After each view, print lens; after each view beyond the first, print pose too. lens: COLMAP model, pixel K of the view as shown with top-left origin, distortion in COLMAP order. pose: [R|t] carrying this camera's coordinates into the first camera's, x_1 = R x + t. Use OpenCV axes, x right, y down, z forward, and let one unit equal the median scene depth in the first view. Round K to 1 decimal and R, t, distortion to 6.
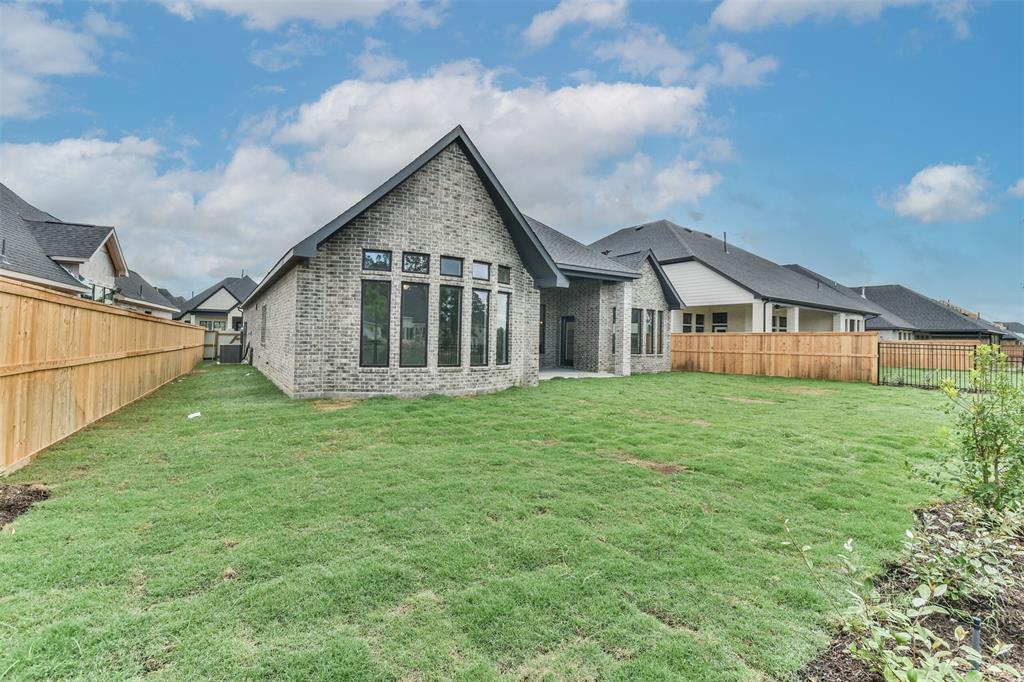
lens RADIAL K [[450.8, 0, 513.8], [0, 450.8, 339.8], [0, 0, 1]] dist [0.019613, -0.019360]
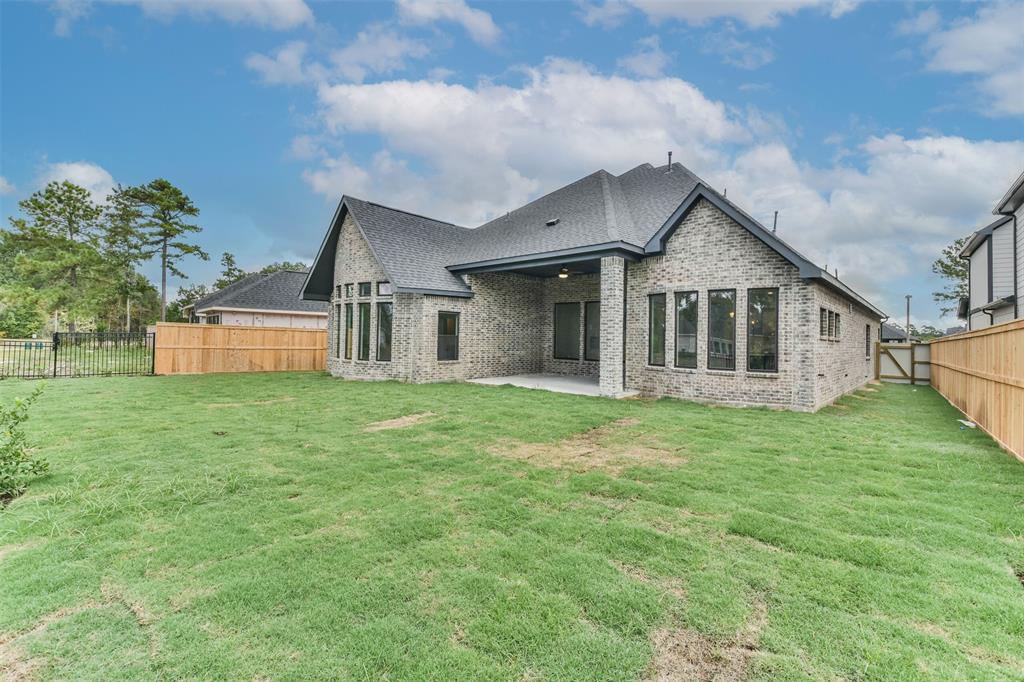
lens RADIAL K [[448.1, 0, 514.3], [0, 448.1, 338.3], [0, 0, 1]] dist [0.061730, -0.056134]
pose [[0.252324, -0.011024, -0.967580, 1.311417], [-0.000642, 0.999933, -0.011560, 0.006623], [0.967643, 0.003538, 0.252300, 1.070892]]
